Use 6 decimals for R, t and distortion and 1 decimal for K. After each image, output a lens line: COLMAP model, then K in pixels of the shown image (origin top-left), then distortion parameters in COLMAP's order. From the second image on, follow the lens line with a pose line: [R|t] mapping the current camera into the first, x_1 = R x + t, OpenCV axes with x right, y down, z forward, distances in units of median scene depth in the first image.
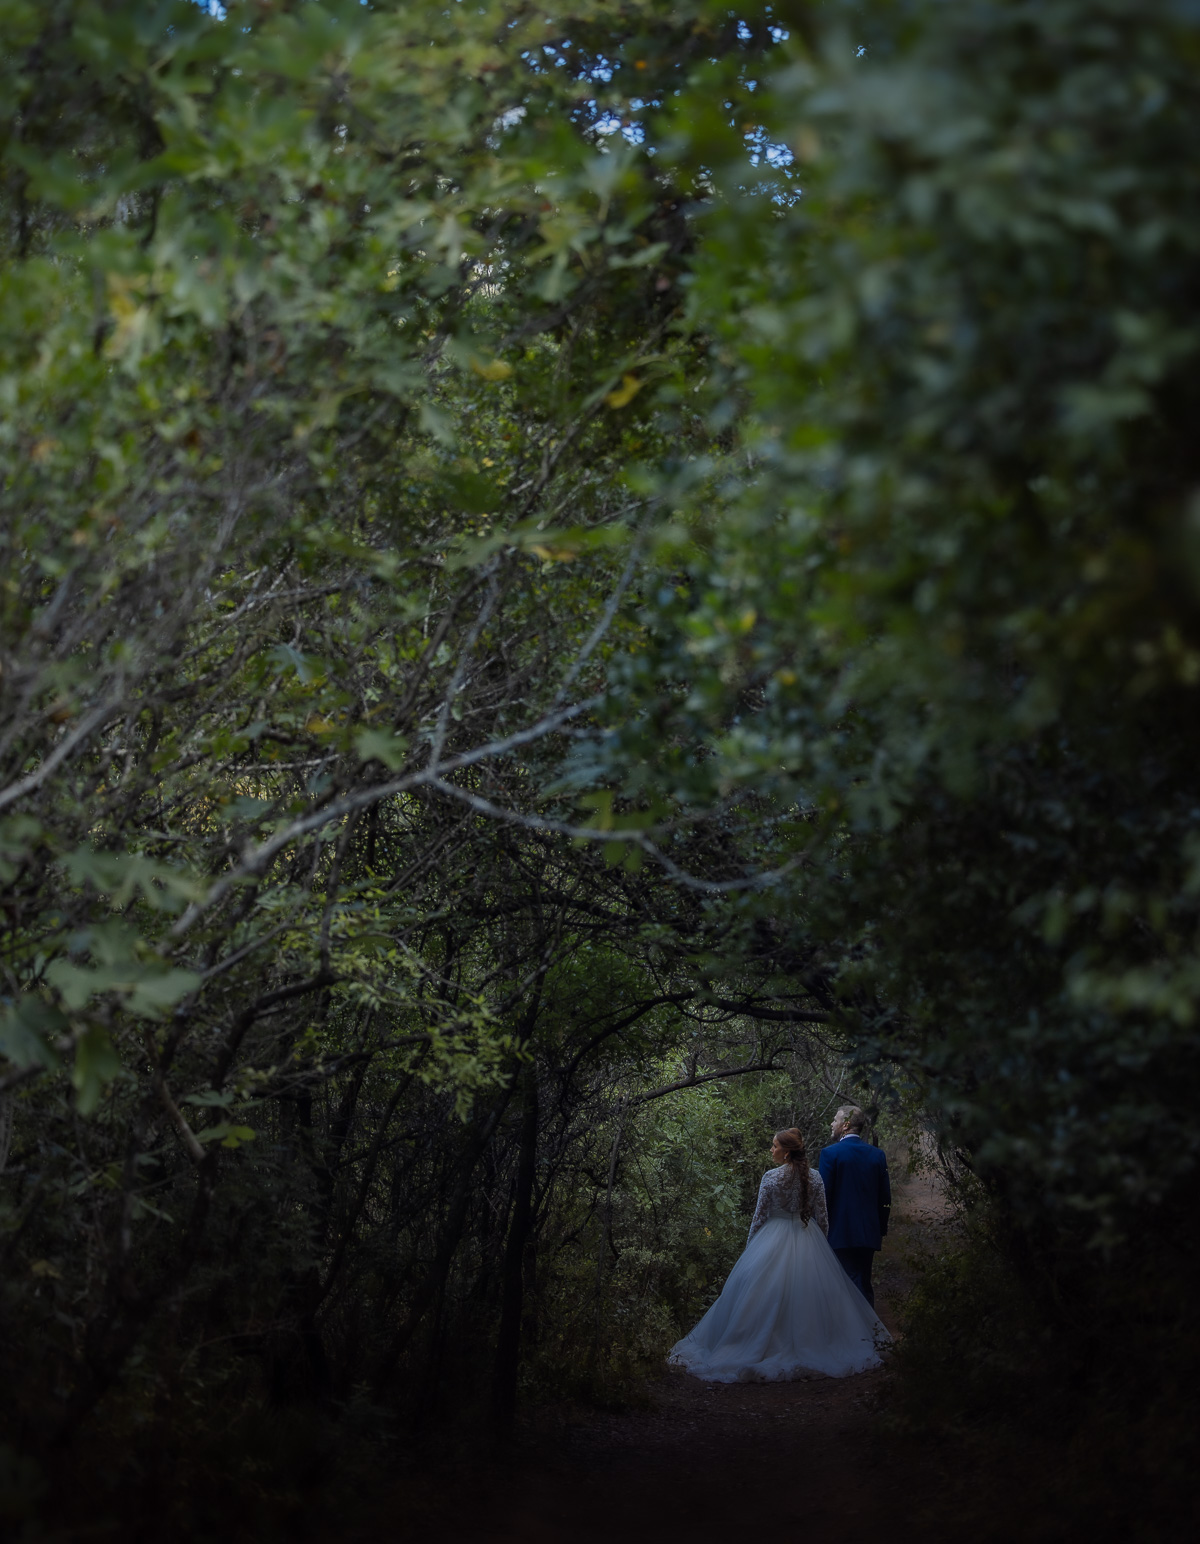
lens RADIAL K [[3509.7, 0, 614.0], [0, 3509.7, 758.1], [0, 0, 1]] dist [-0.196794, 0.000000]
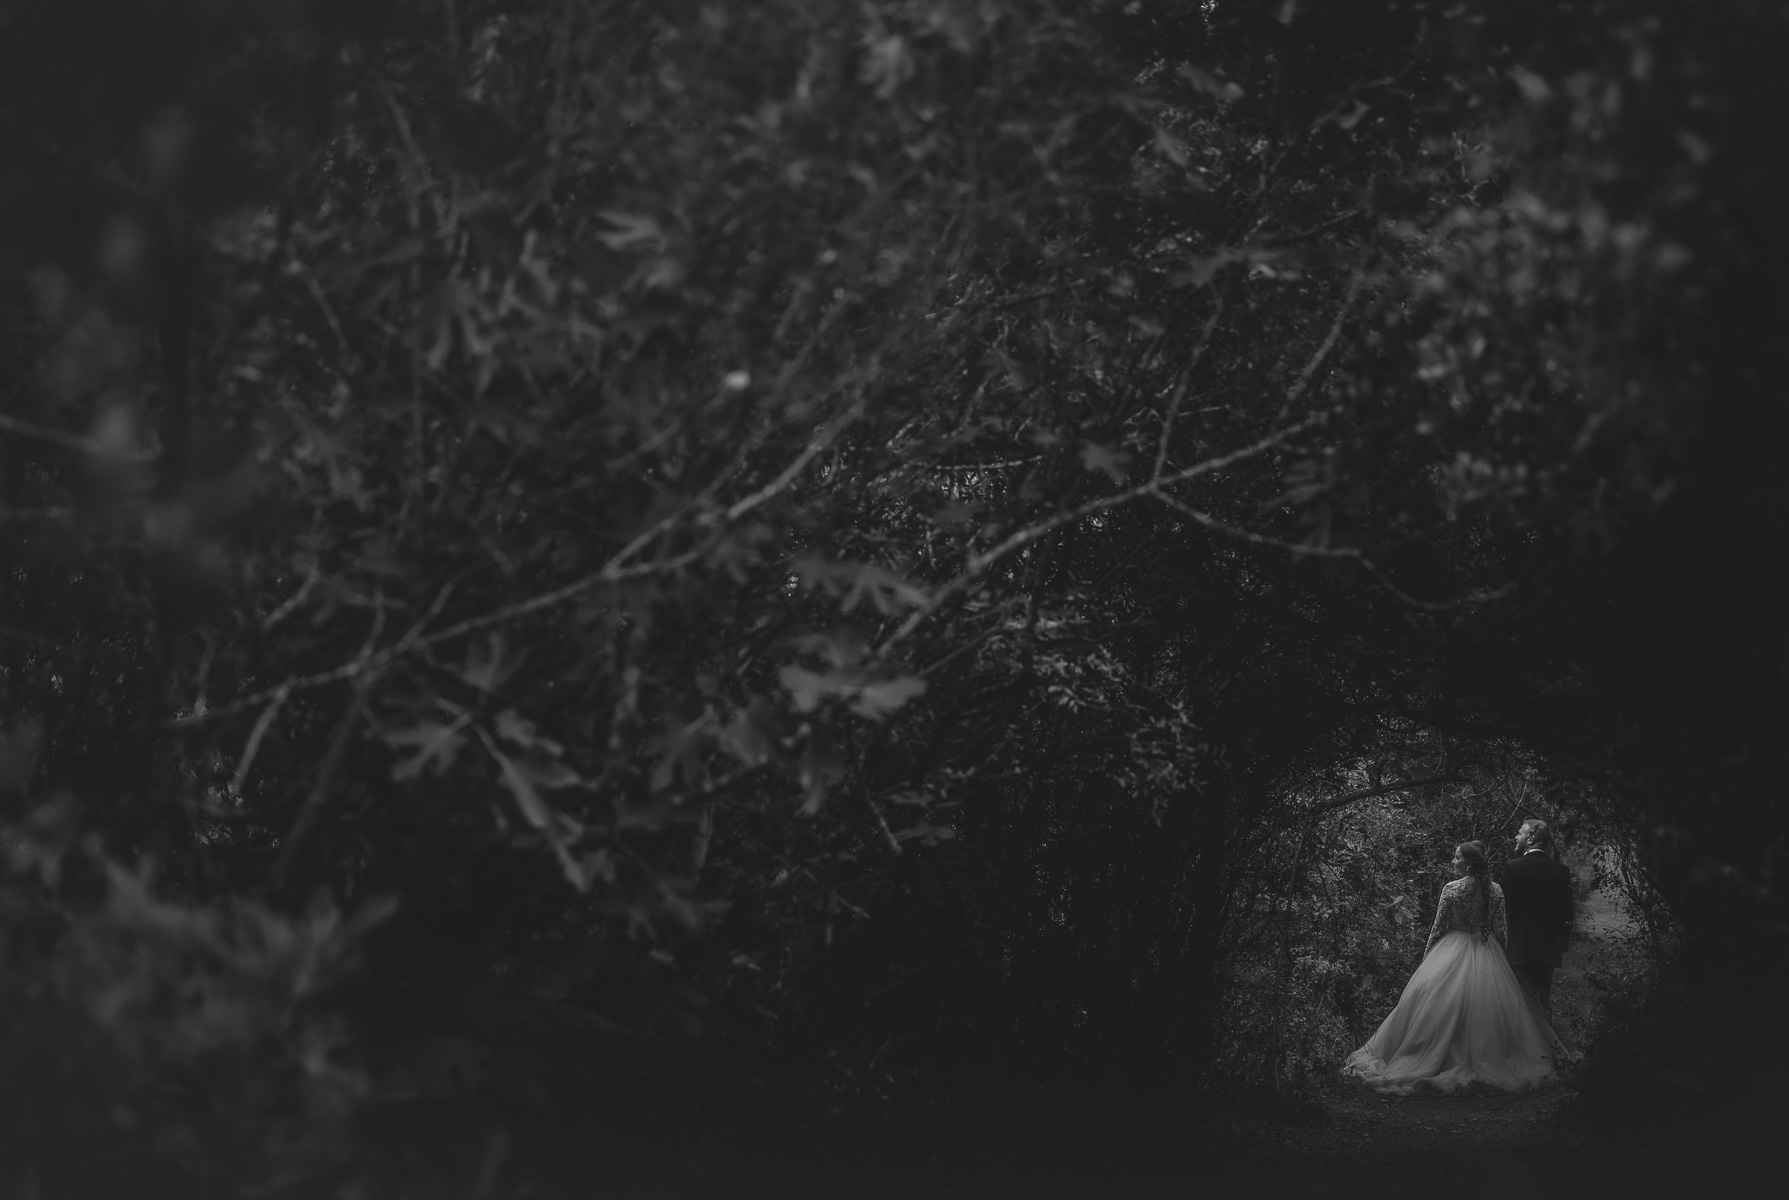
lens RADIAL K [[3584.4, 0, 887.3], [0, 3584.4, 618.2], [0, 0, 1]] dist [-0.224186, 0.000000]
pose [[0.993412, 0.026342, -0.111533, -0.007874], [-0.021064, 0.998614, 0.048243, -0.003897], [0.112649, -0.045576, 0.992589, -0.024508]]
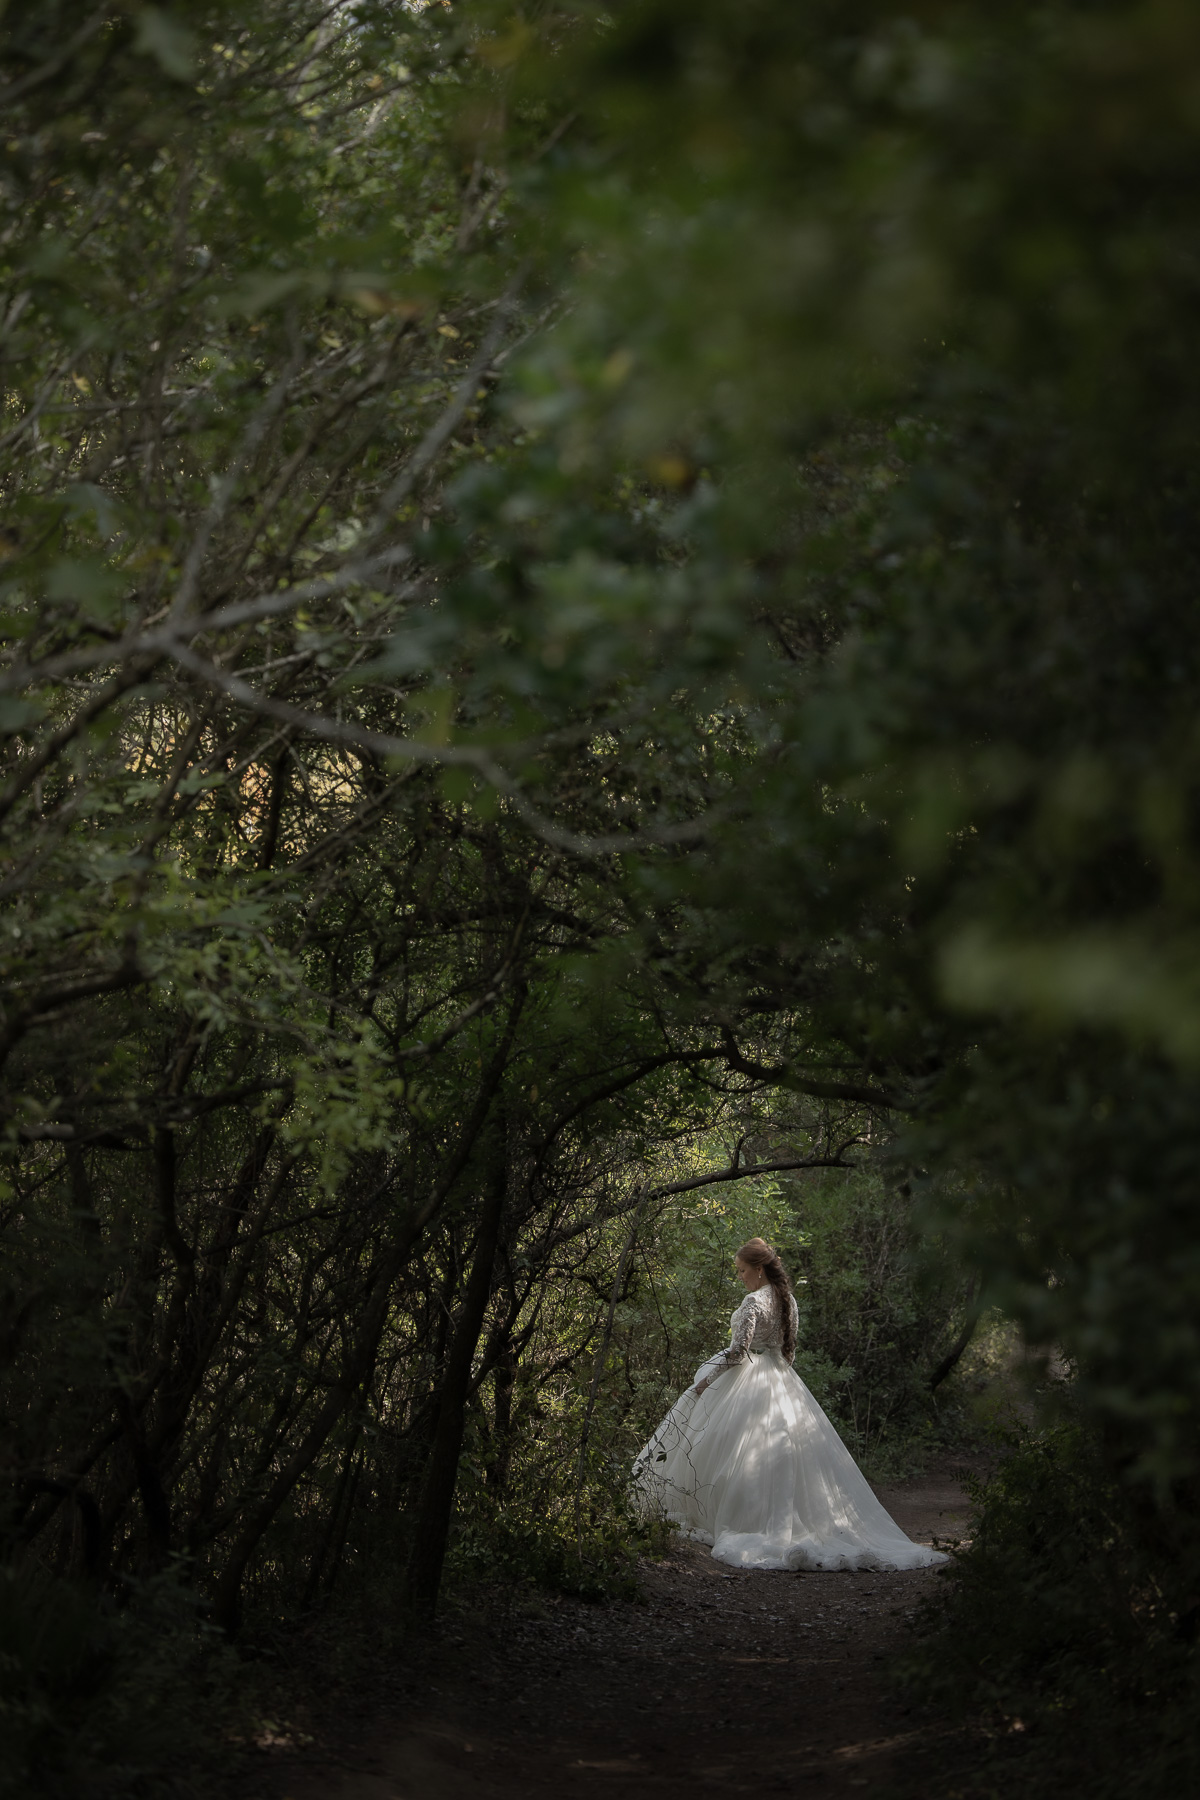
lens RADIAL K [[4247.4, 0, 601.6], [0, 4247.4, 904.6], [0, 0, 1]] dist [-0.033531, 0.000000]
pose [[0.996573, 0.077279, -0.029499, 0.033961], [-0.076359, 0.996595, 0.031121, 0.014766], [0.031804, -0.028762, 0.999080, 0.153610]]
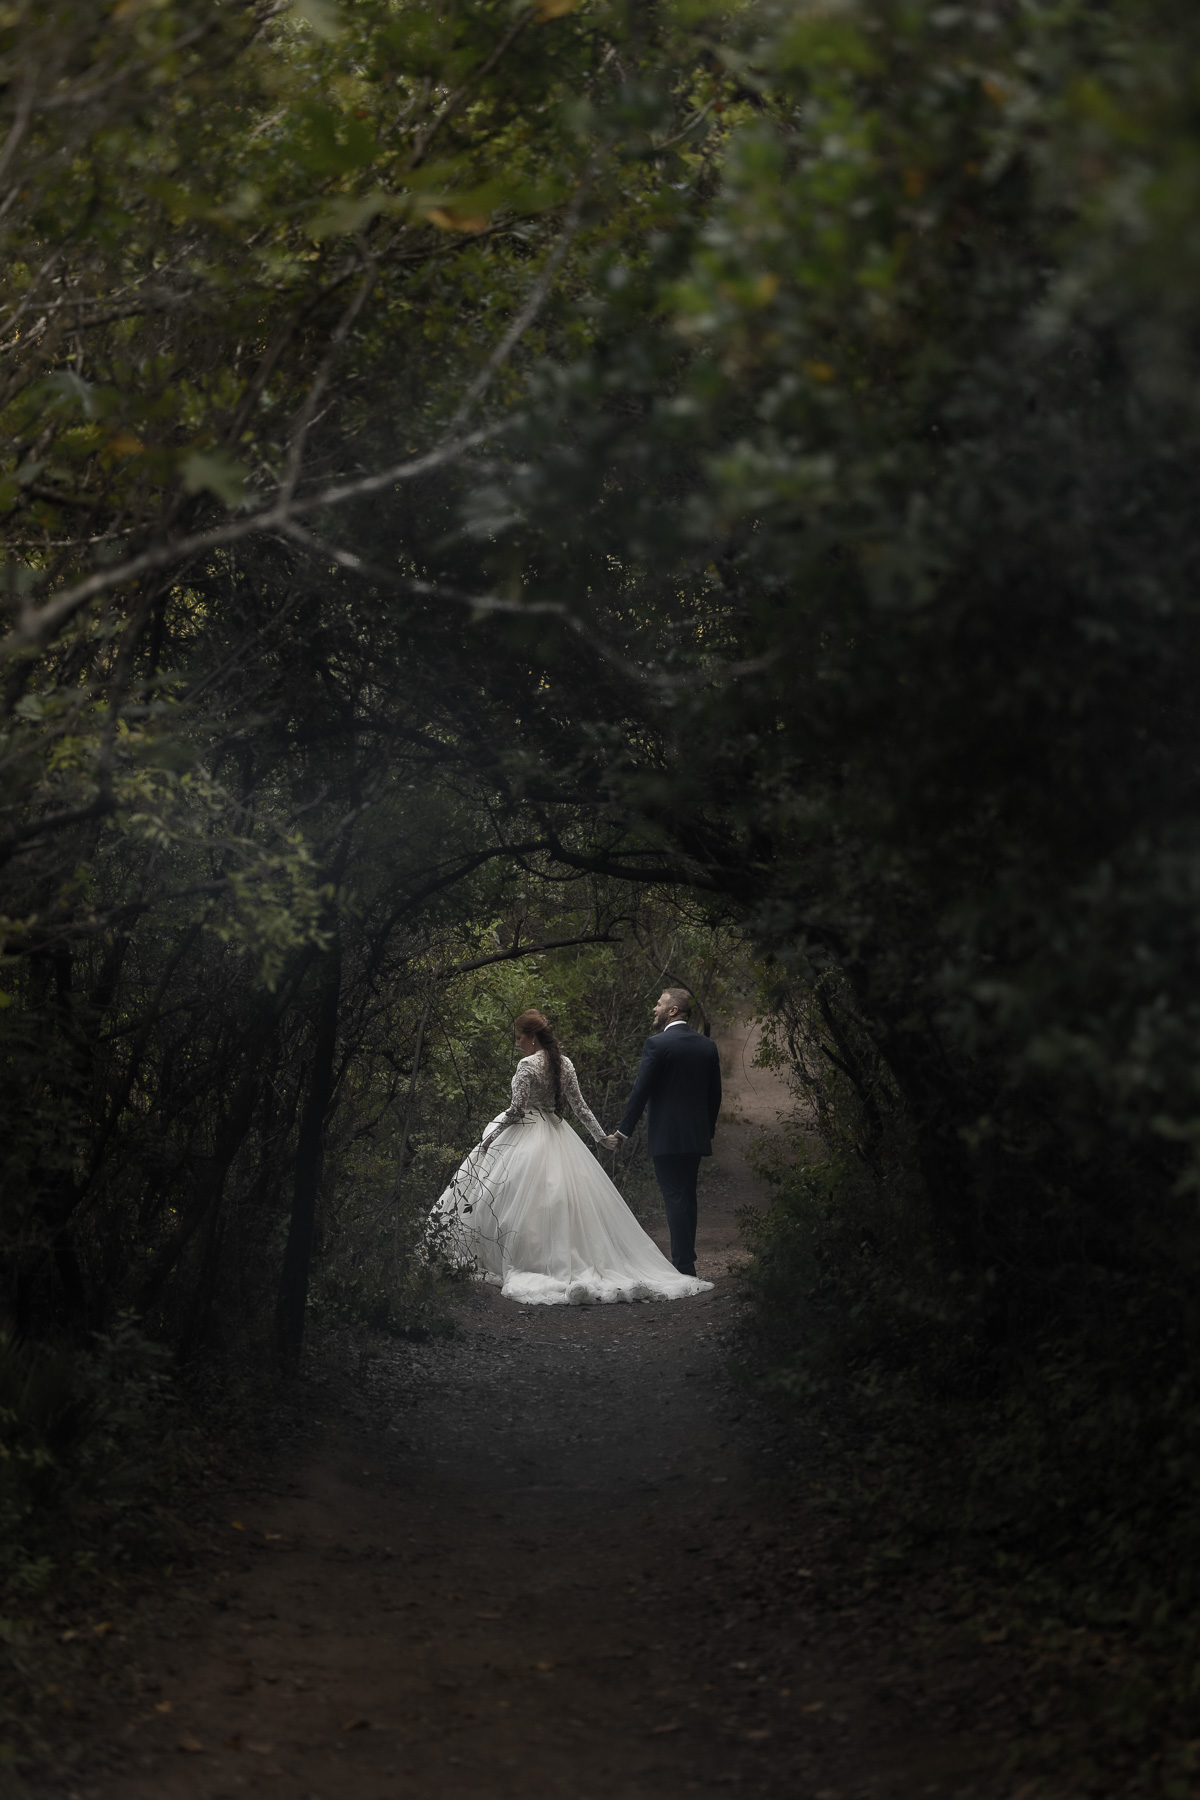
lens RADIAL K [[3903.0, 0, 591.2], [0, 3903.0, 896.3], [0, 0, 1]] dist [-0.031618, 0.000000]
pose [[0.998166, 0.031342, 0.051788, -0.017546], [-0.035227, 0.996493, 0.075901, 0.012652], [-0.049227, -0.077587, 0.995770, 0.115494]]
